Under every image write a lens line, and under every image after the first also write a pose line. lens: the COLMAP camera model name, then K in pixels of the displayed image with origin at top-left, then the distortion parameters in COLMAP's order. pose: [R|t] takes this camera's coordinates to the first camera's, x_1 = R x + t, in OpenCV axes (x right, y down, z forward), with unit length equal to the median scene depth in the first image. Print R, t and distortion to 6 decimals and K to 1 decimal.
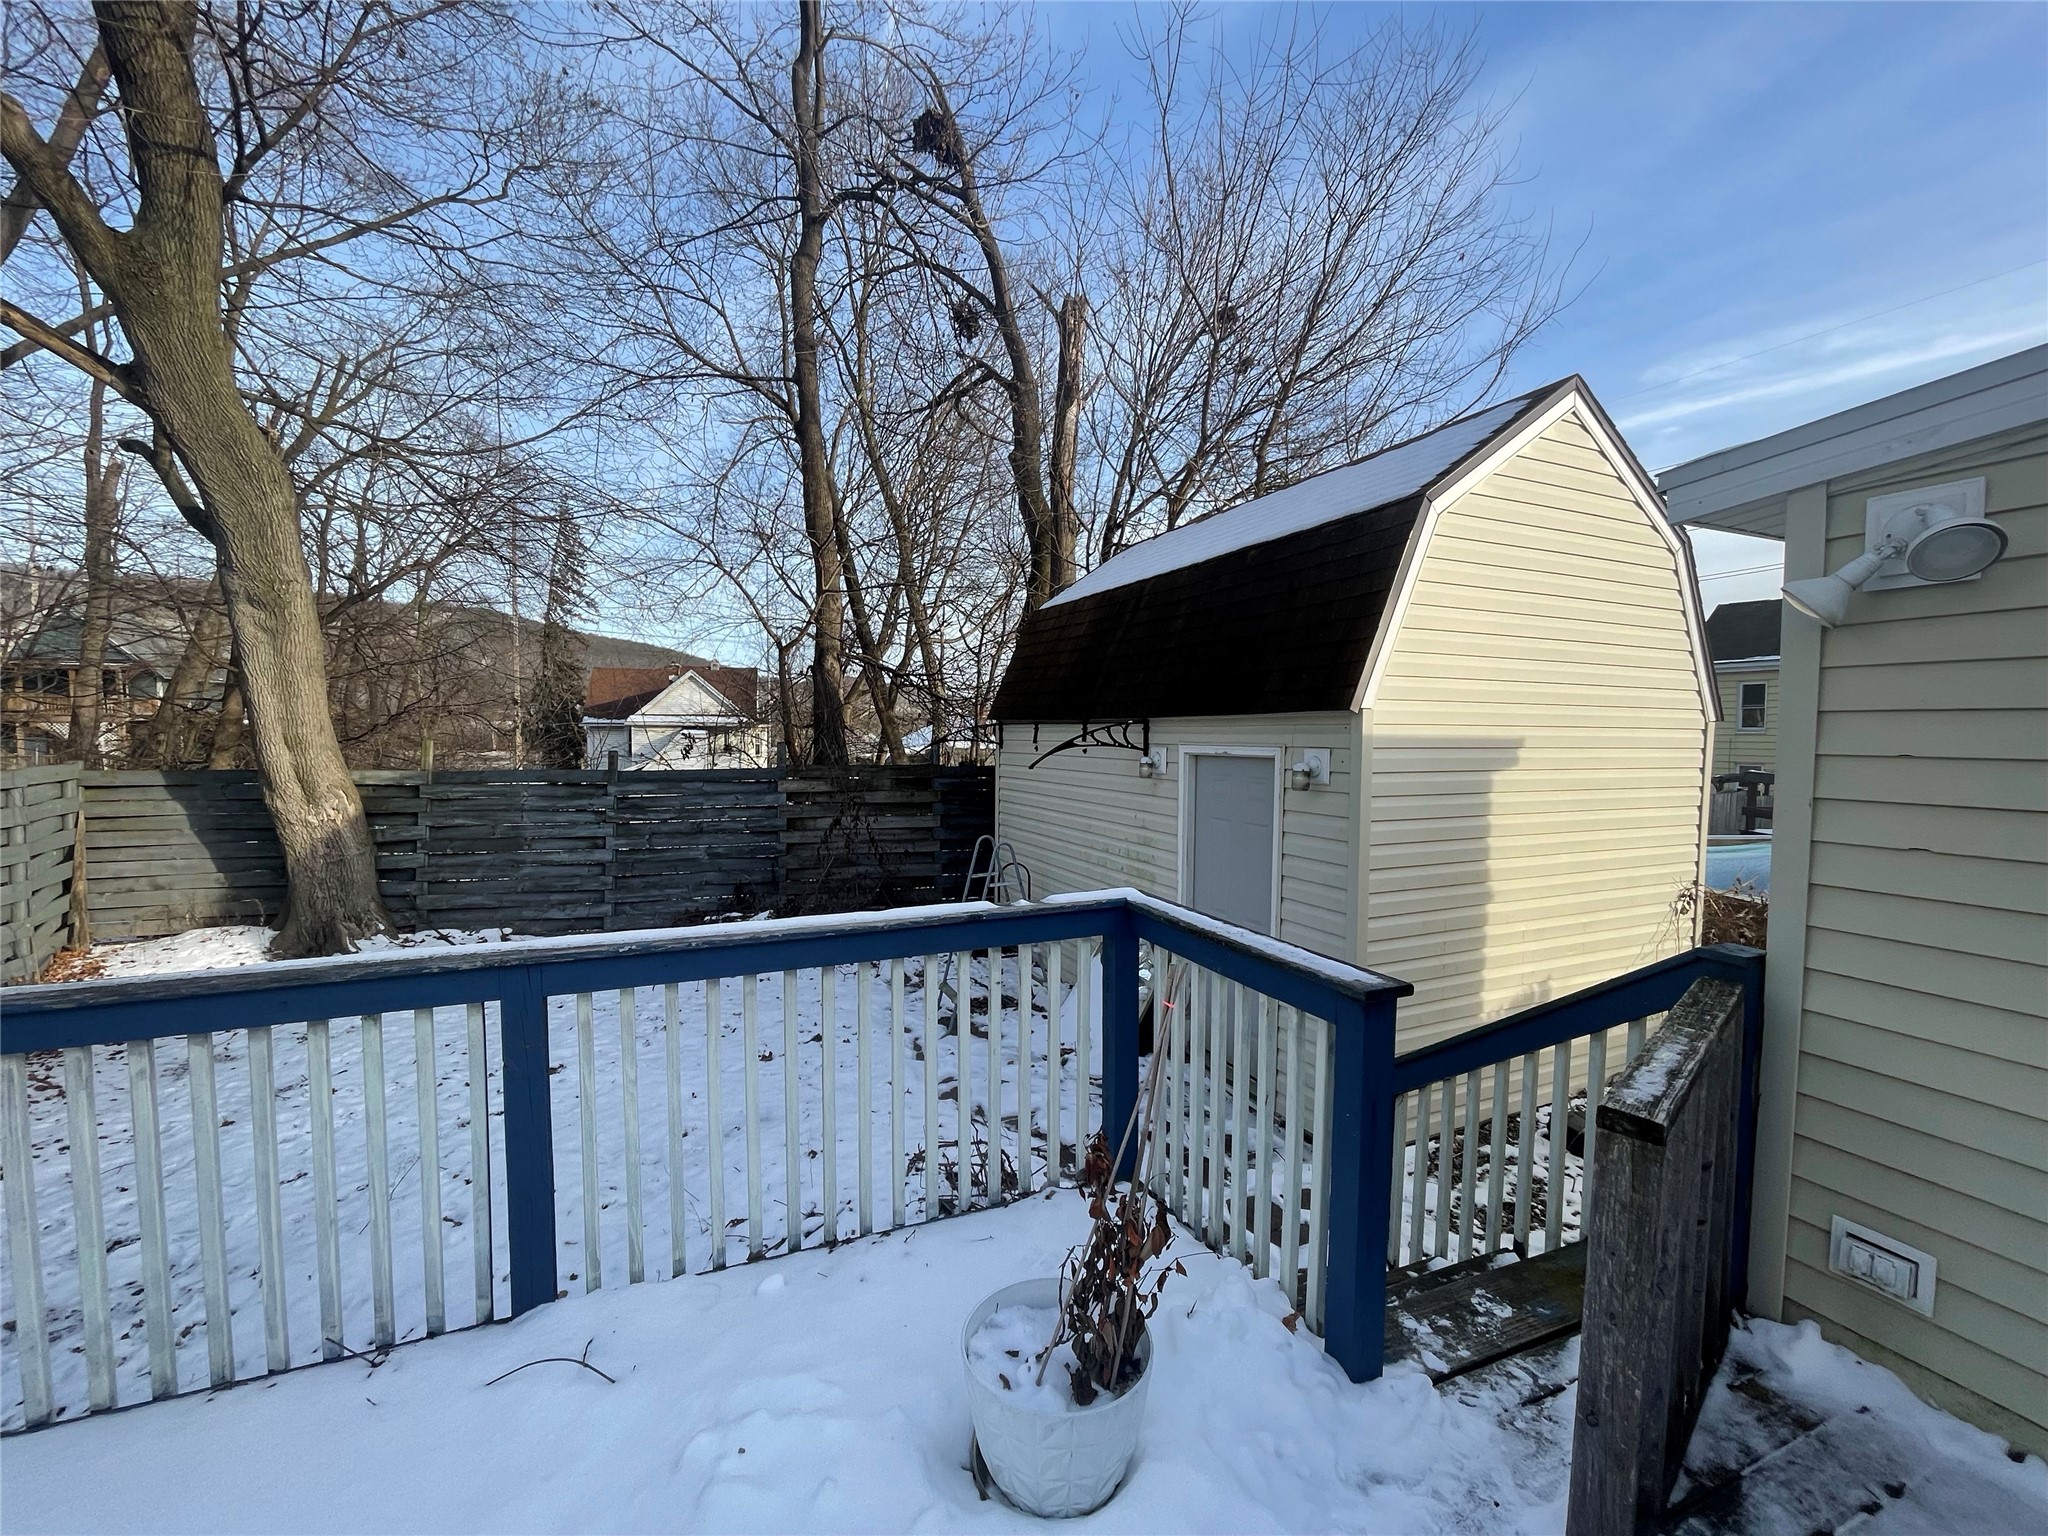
lens RADIAL K [[826.8, 0, 1030.0], [0, 826.8, 770.0], [0, 0, 1]] dist [-0.001593, 0.000108]
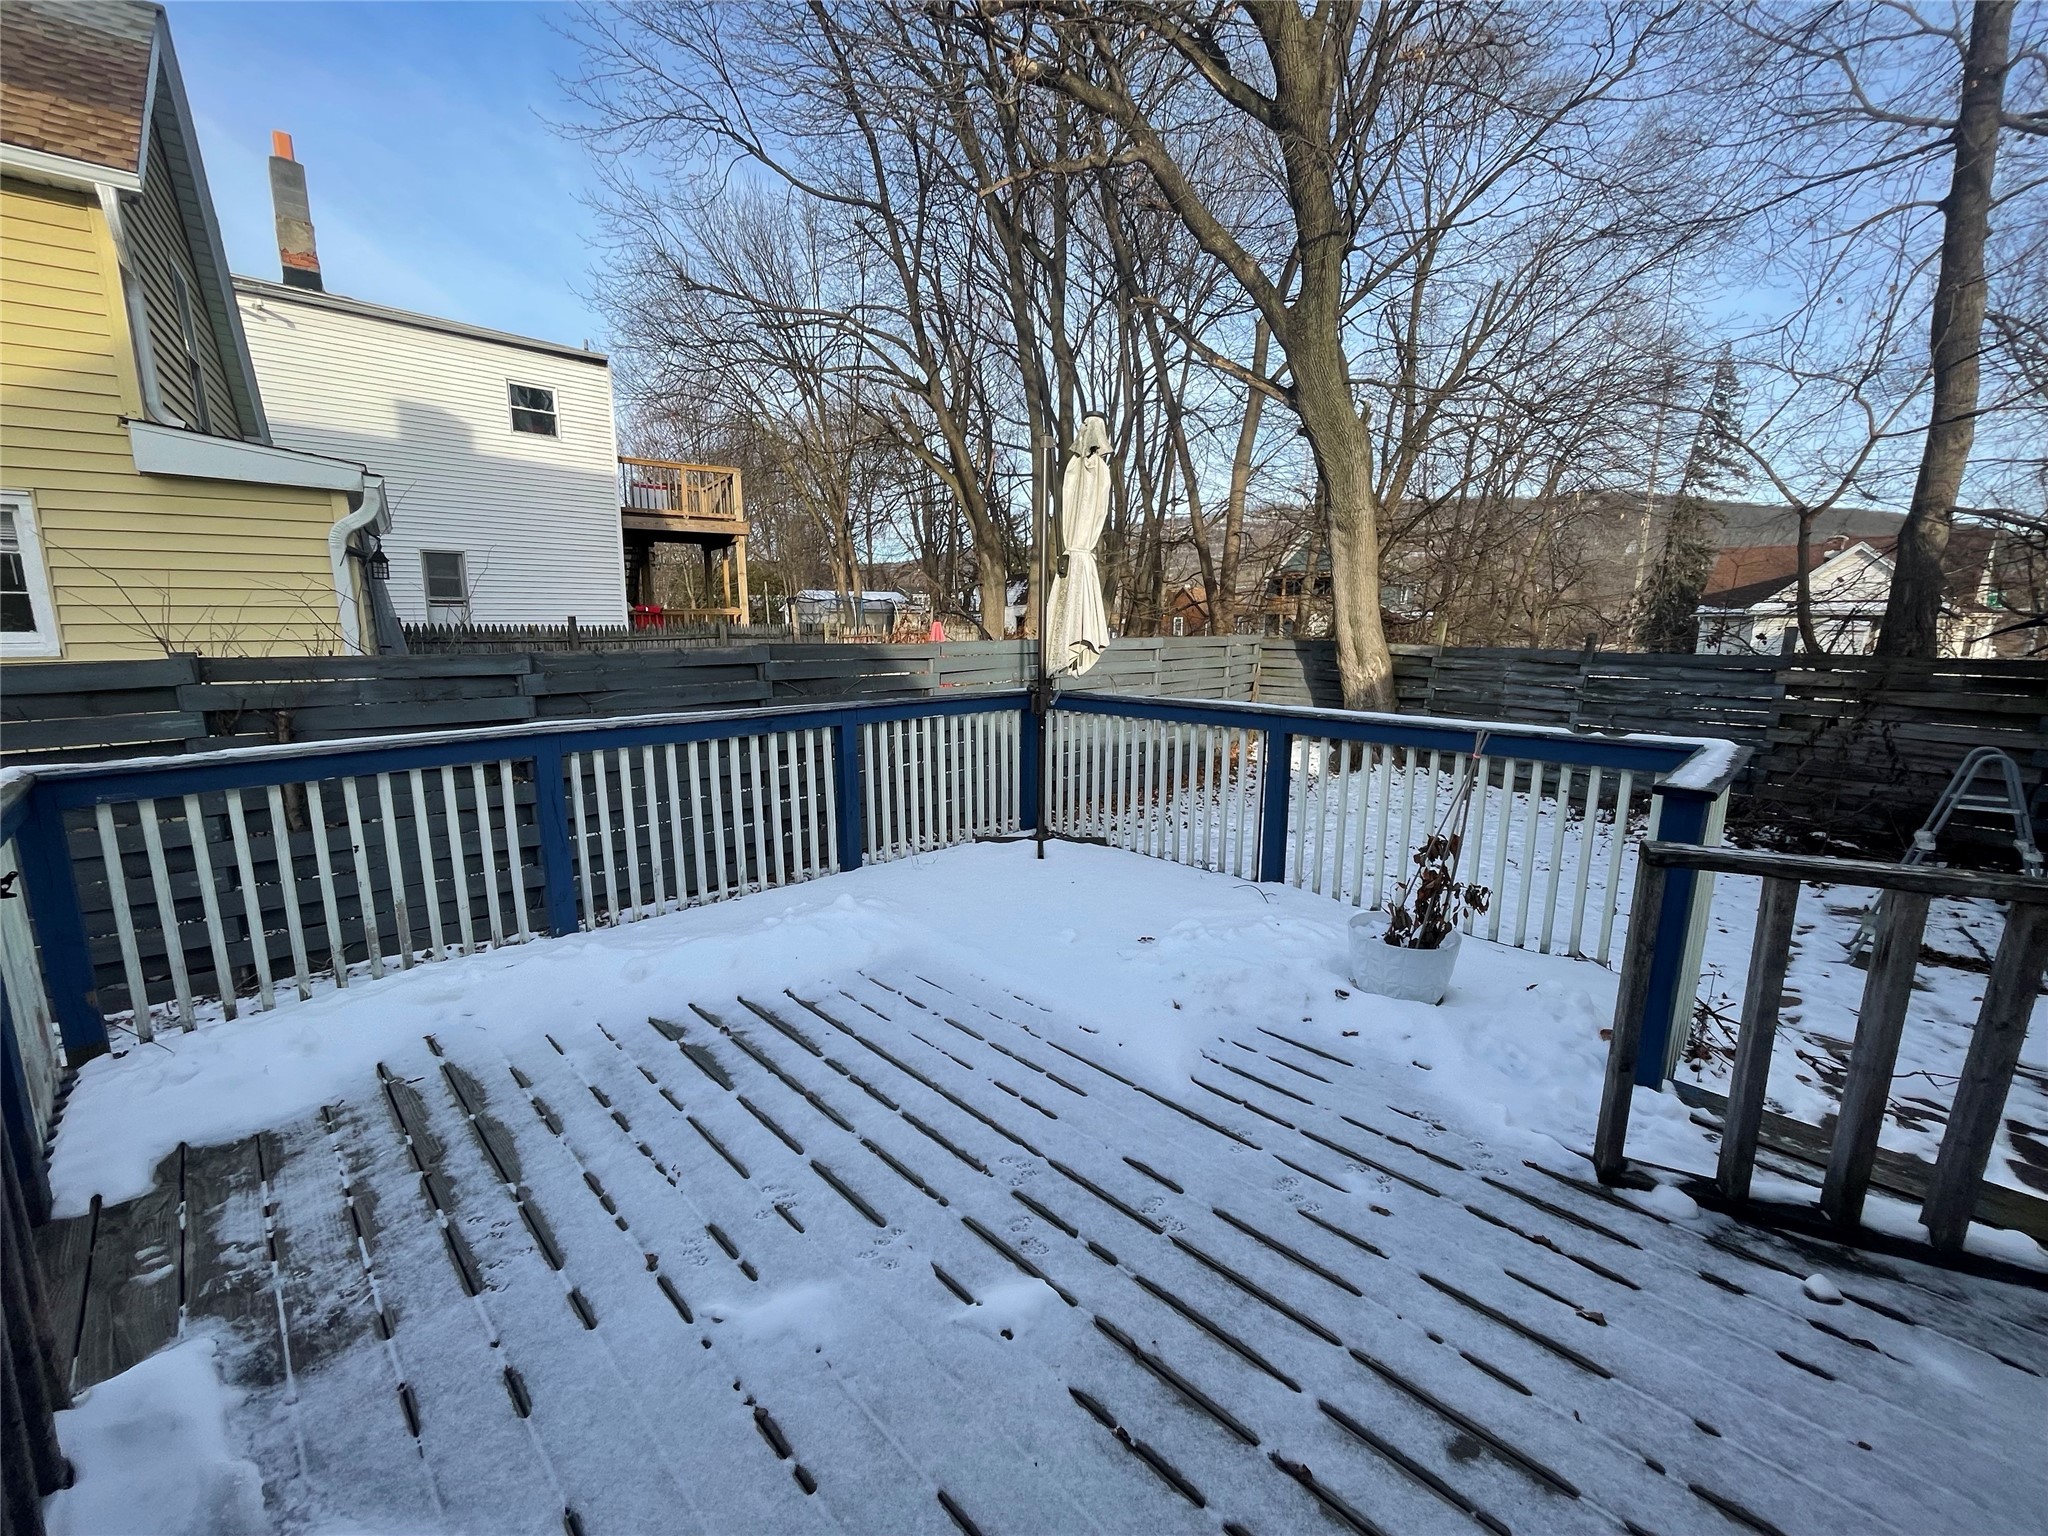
lens RADIAL K [[826.8, 0, 1025.1], [0, 826.8, 767.9], [0, 0, 1]] dist [-0.001593, 0.000108]
pose [[0.368921, 0.164318, -0.914820, 0.232865], [-0.047743, 0.986300, 0.157904, 0.015203], [0.928234, -0.014578, 0.371712, -0.077949]]
